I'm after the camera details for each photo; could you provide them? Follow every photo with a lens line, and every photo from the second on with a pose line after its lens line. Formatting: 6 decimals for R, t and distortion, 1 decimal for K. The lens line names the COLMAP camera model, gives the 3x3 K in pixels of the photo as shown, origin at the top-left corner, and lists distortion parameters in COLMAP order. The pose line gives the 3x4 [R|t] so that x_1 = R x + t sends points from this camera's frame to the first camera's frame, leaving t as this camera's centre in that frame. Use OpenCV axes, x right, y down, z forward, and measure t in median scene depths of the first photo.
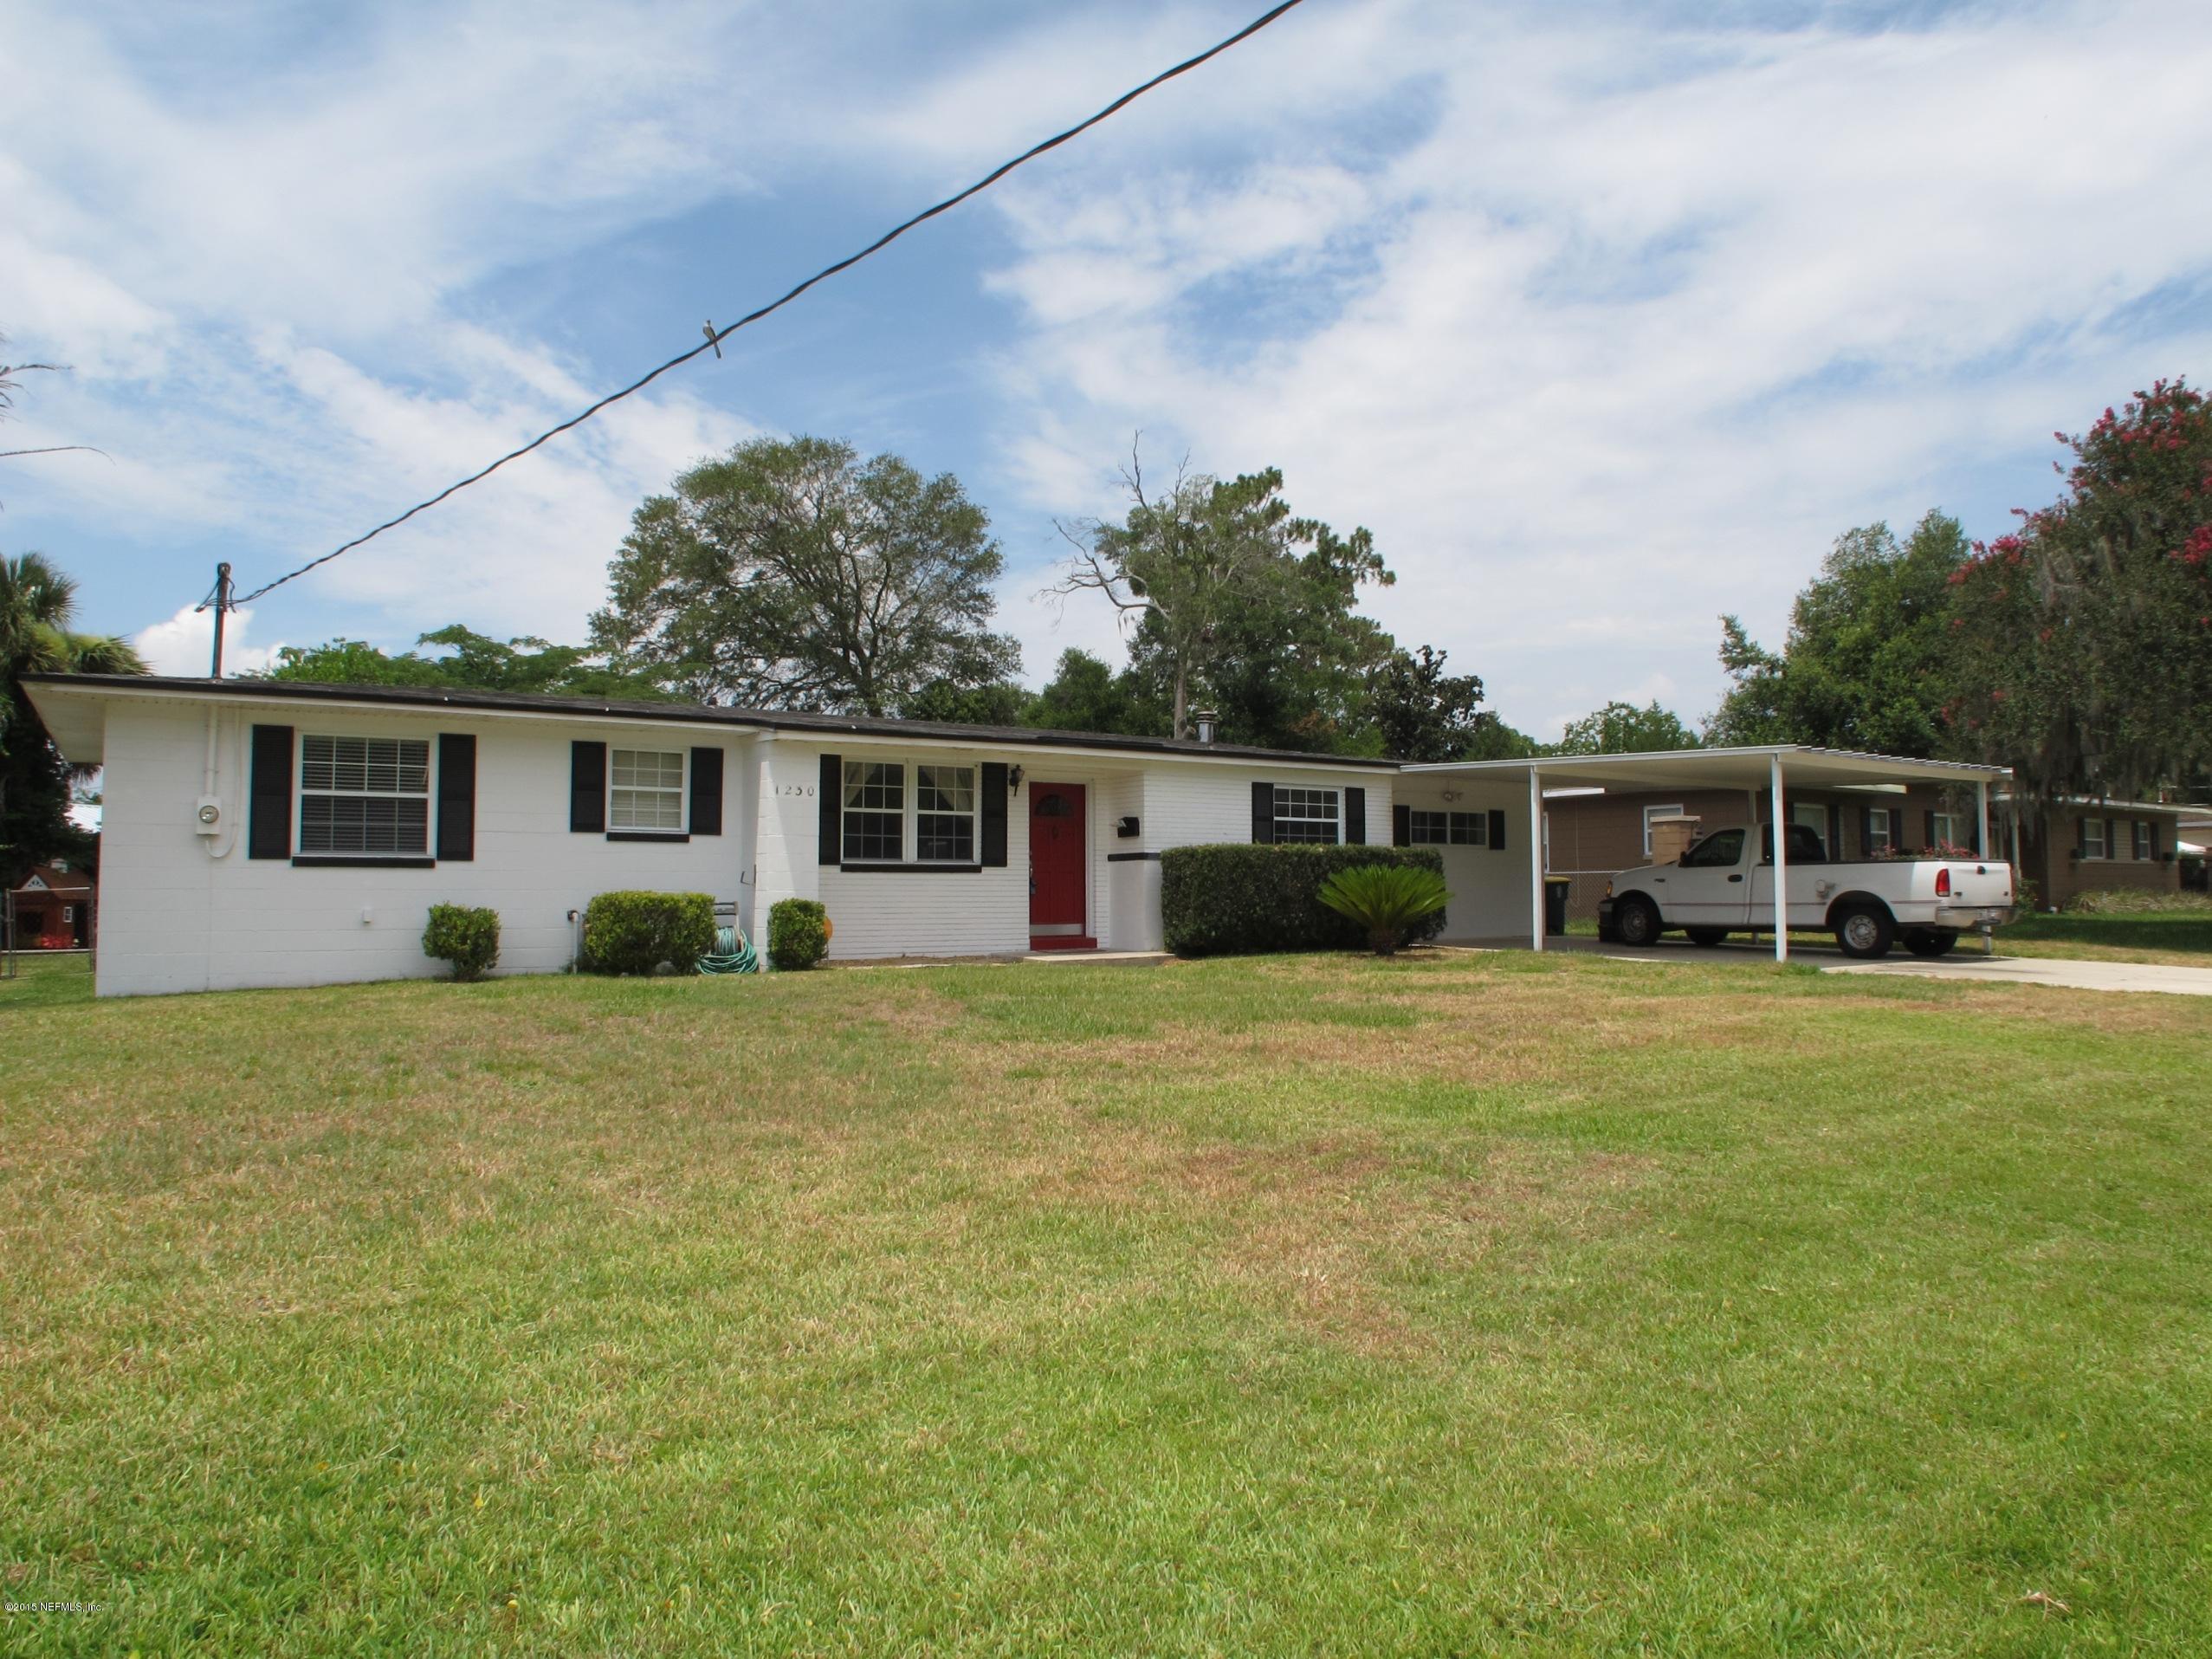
lens RADIAL K [[1460.6, 0, 1107.9], [0, 1460.6, 829.9], [0, 0, 1]] dist [-0.125523, 0.064957]
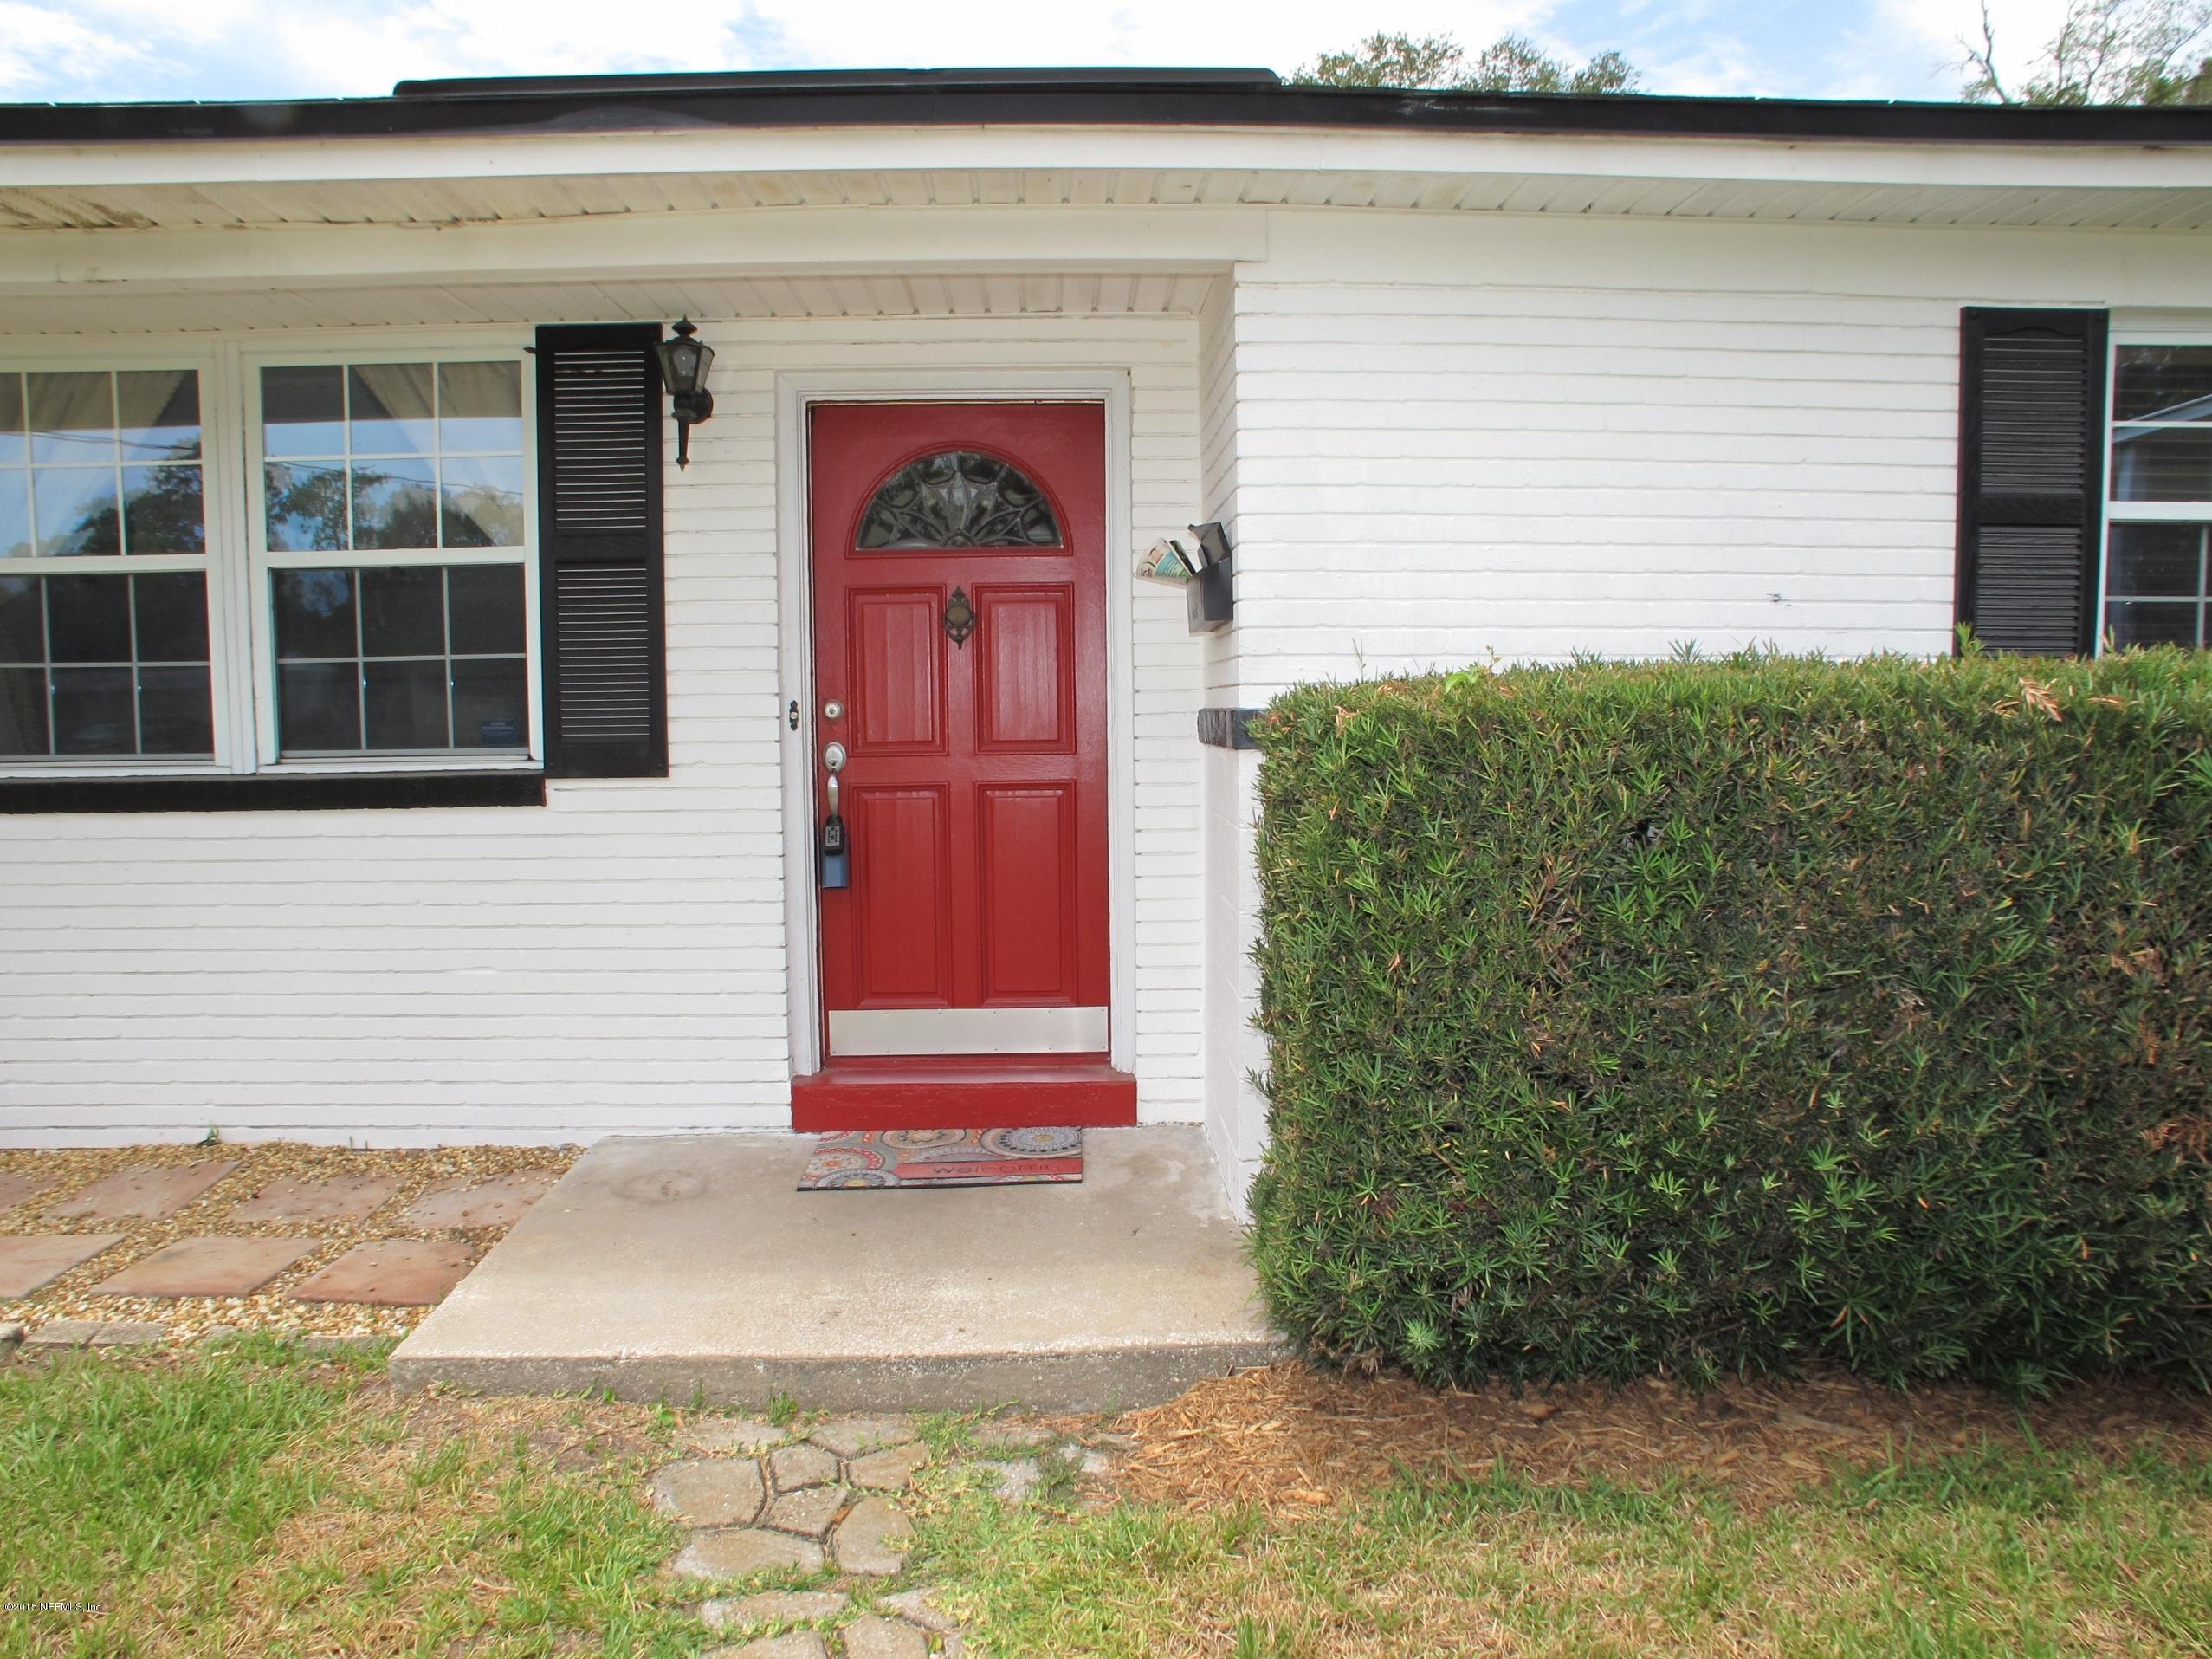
lens RADIAL K [[1460.6, 0, 1098.5], [0, 1460.6, 837.0], [0, 0, 1]] dist [-0.125523, 0.064957]
pose [[0.840440, 0.047775, -0.539795, 0.108475], [0.028192, 0.990903, 0.131594, 0.006196], [0.541172, -0.125815, 0.831447, 0.820912]]
